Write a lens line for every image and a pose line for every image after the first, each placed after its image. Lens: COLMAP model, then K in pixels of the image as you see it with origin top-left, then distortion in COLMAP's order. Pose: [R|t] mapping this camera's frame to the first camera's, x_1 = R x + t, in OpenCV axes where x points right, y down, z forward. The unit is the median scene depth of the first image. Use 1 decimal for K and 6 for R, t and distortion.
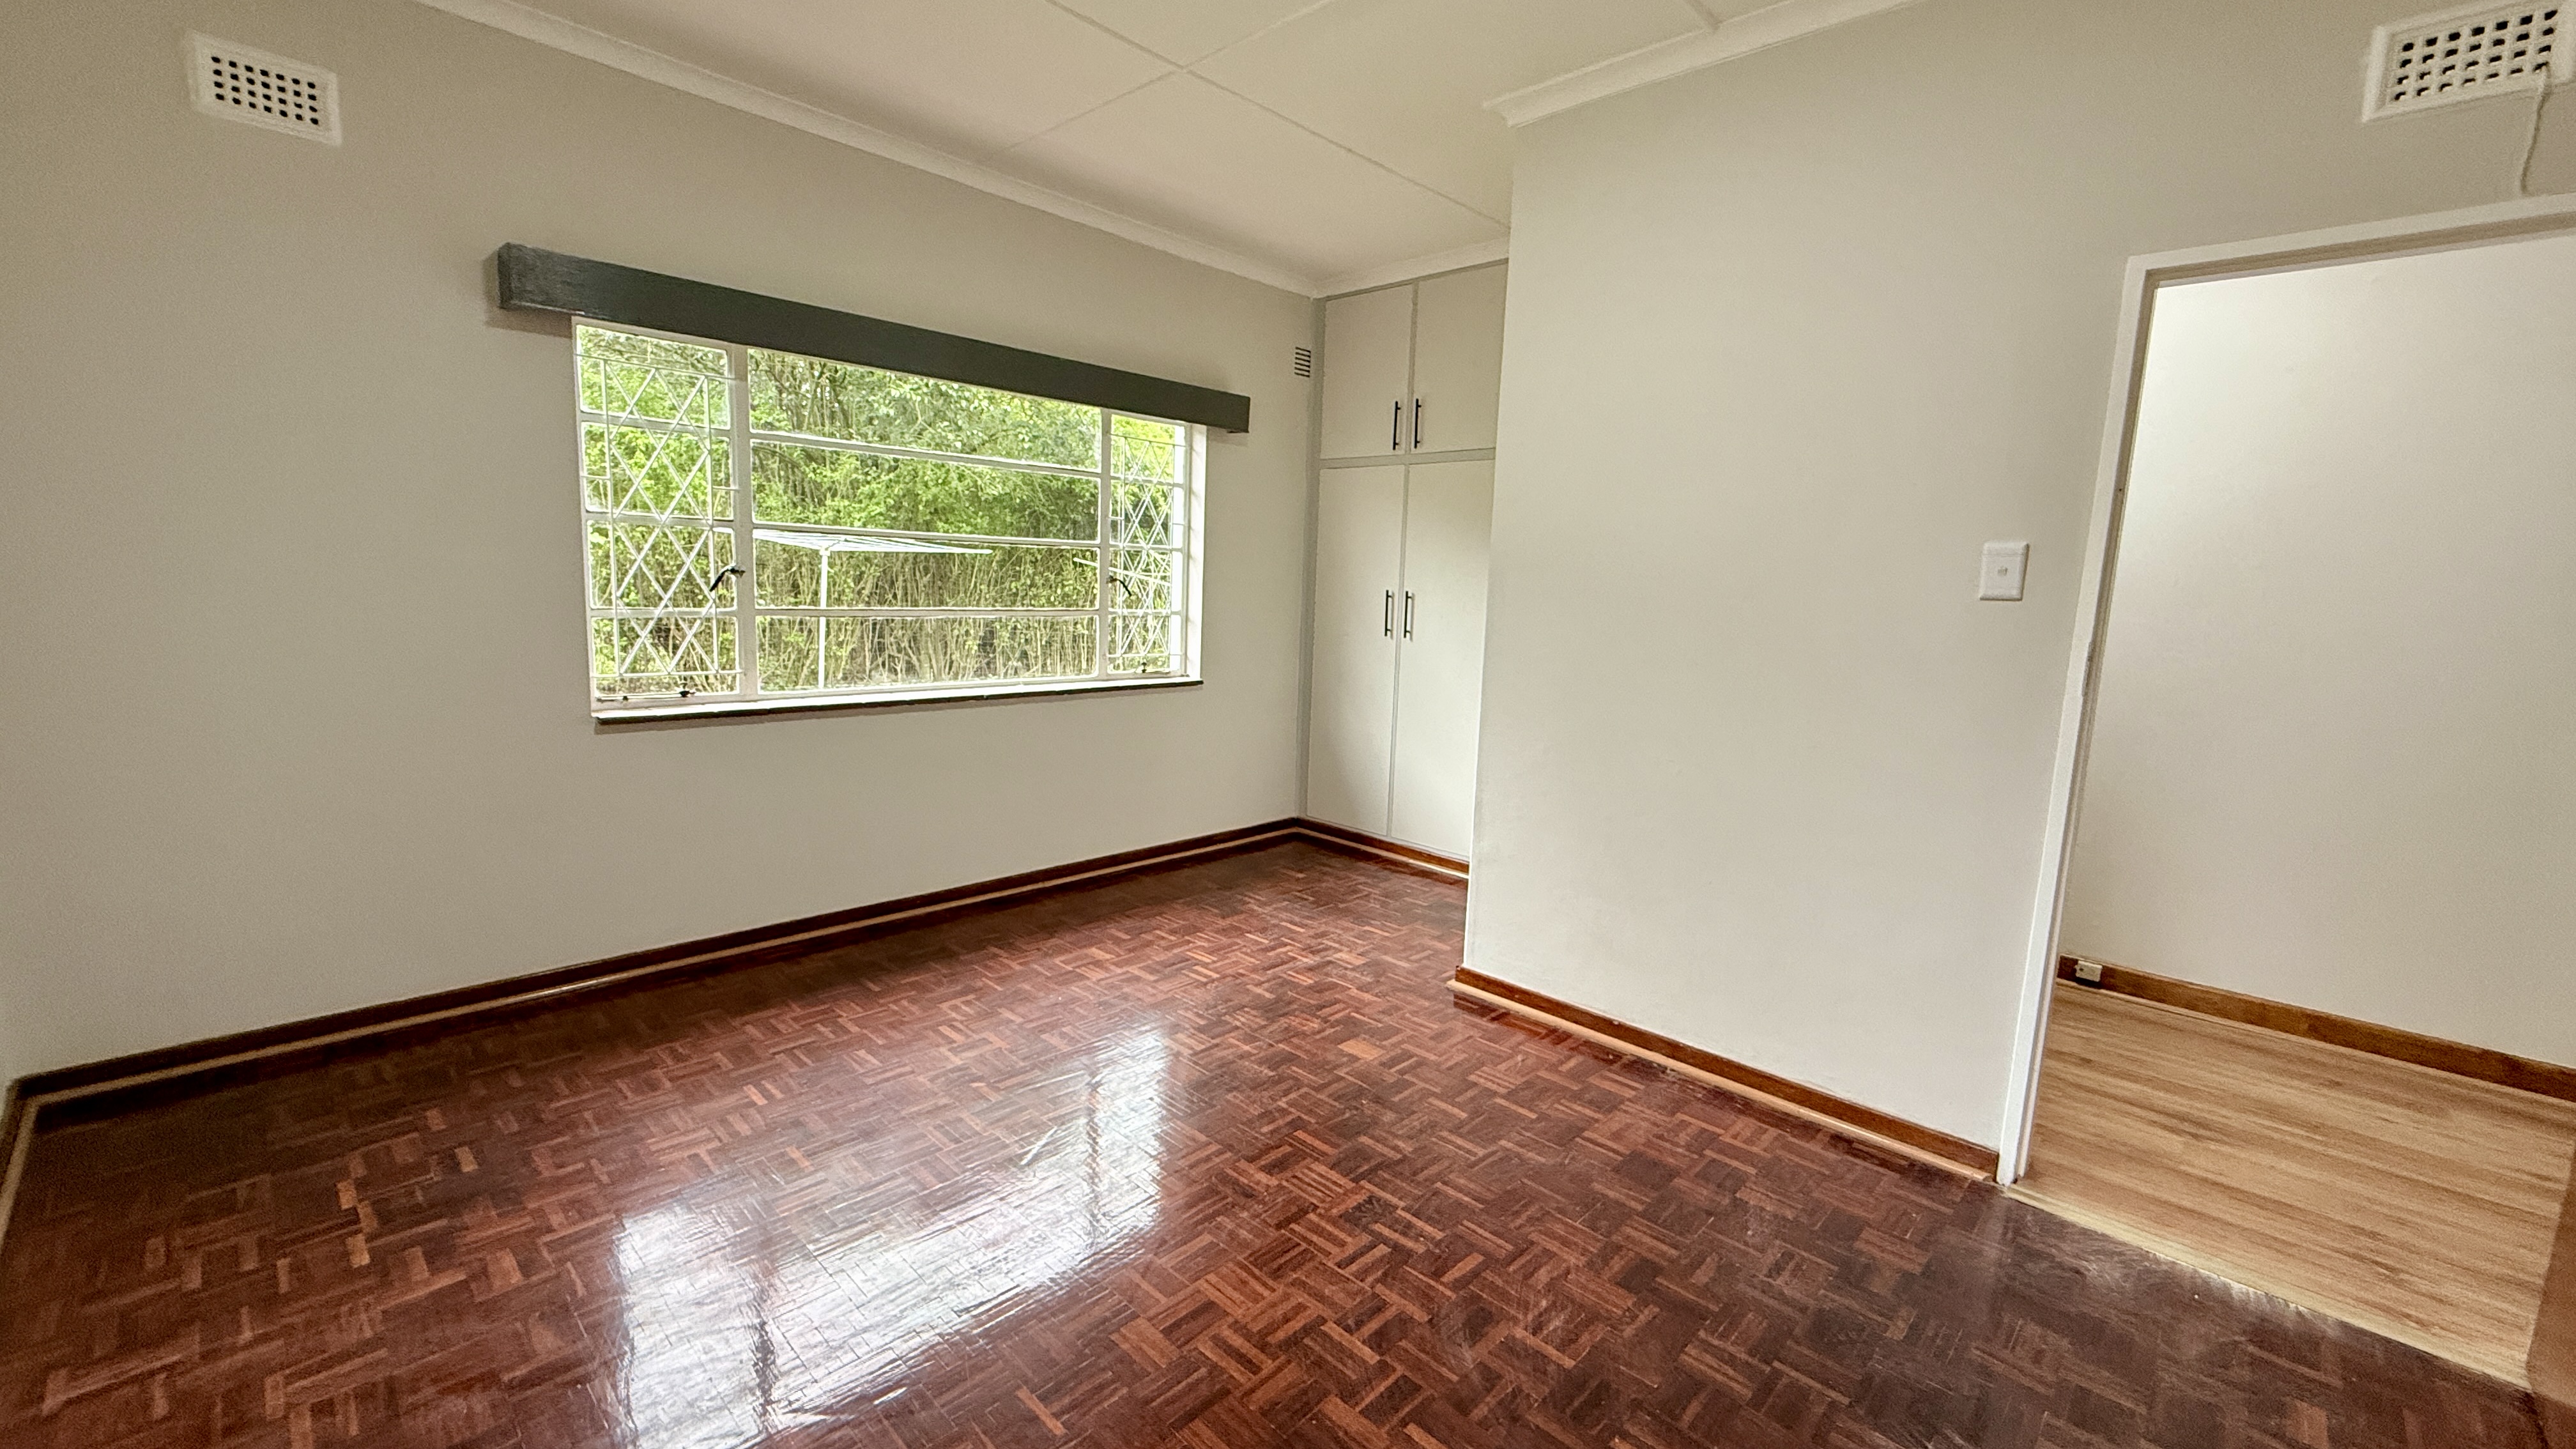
lens RADIAL K [[1026.5, 0, 1289.8], [0, 1026.5, 727.6], [0, 0, 1]] dist [-0.000876, 0.000539]
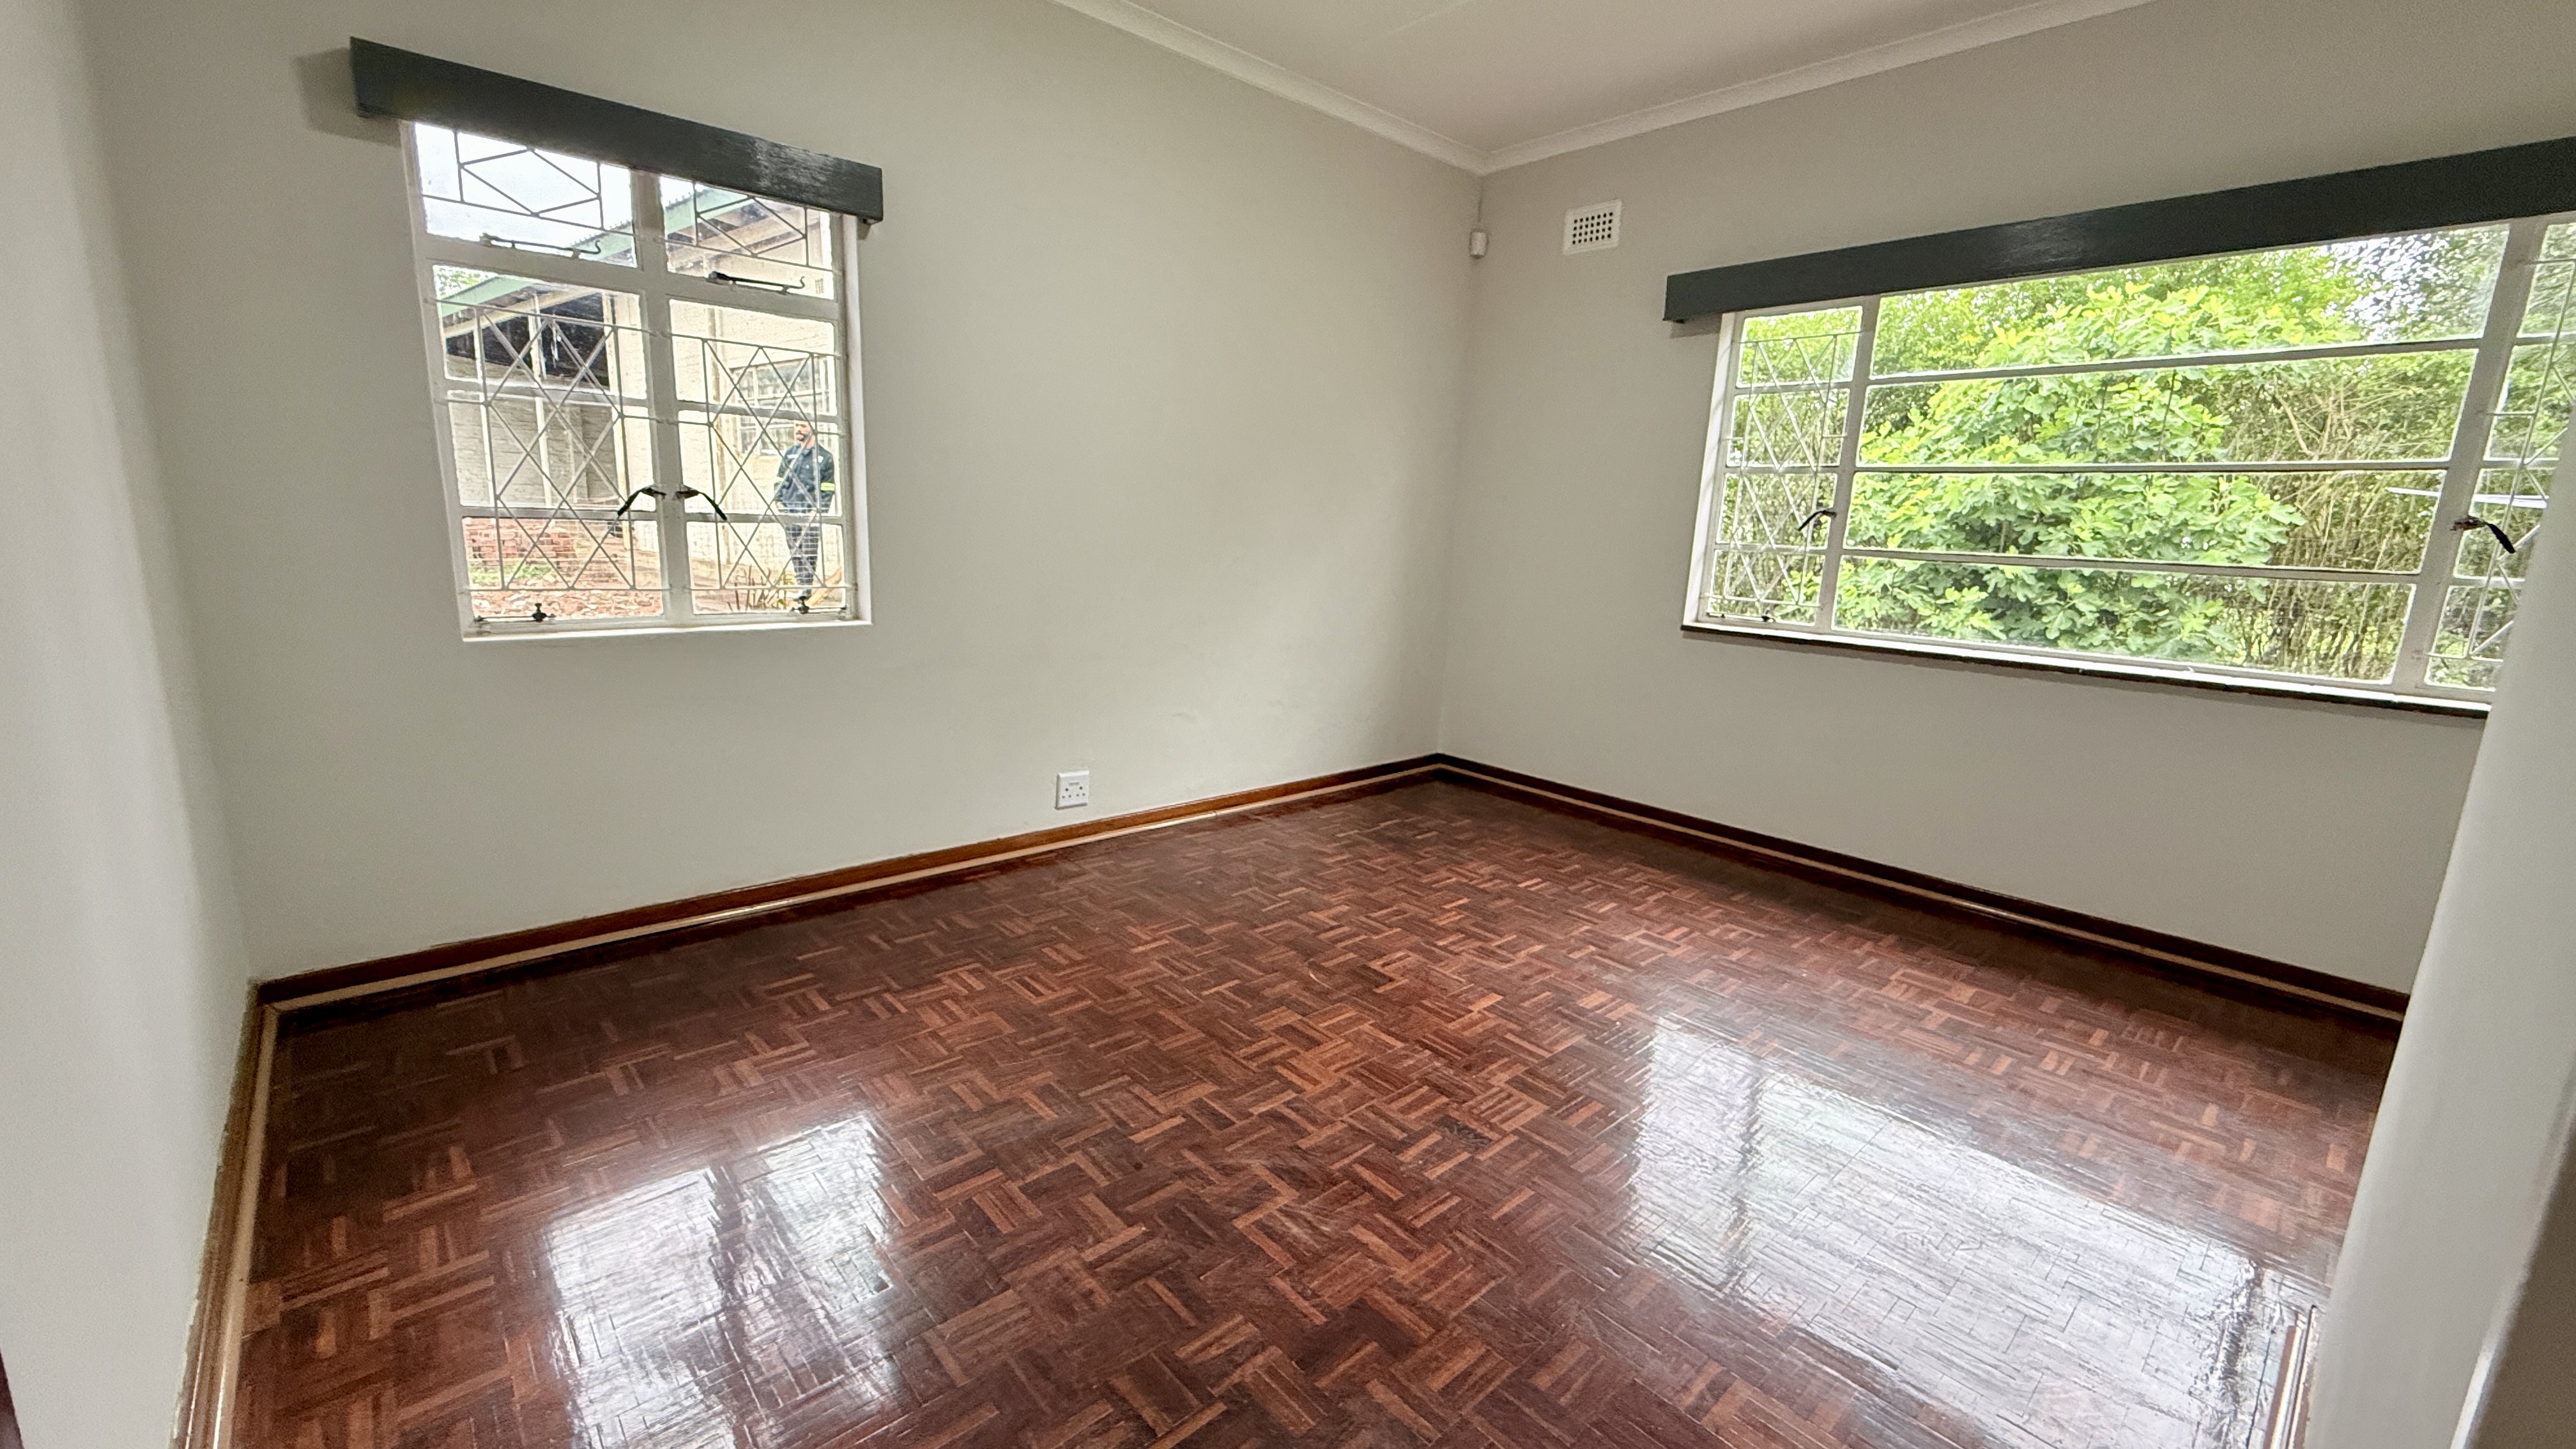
lens RADIAL K [[1026.5, 0, 1269.6], [0, 1026.5, 721.7], [0, 0, 1]] dist [-0.000876, 0.000539]
pose [[-0.079291, 0.158625, -0.984150, 0.730668], [-0.184930, 0.967780, 0.170886, -0.015949], [0.979548, 0.195549, -0.047402, 0.612449]]
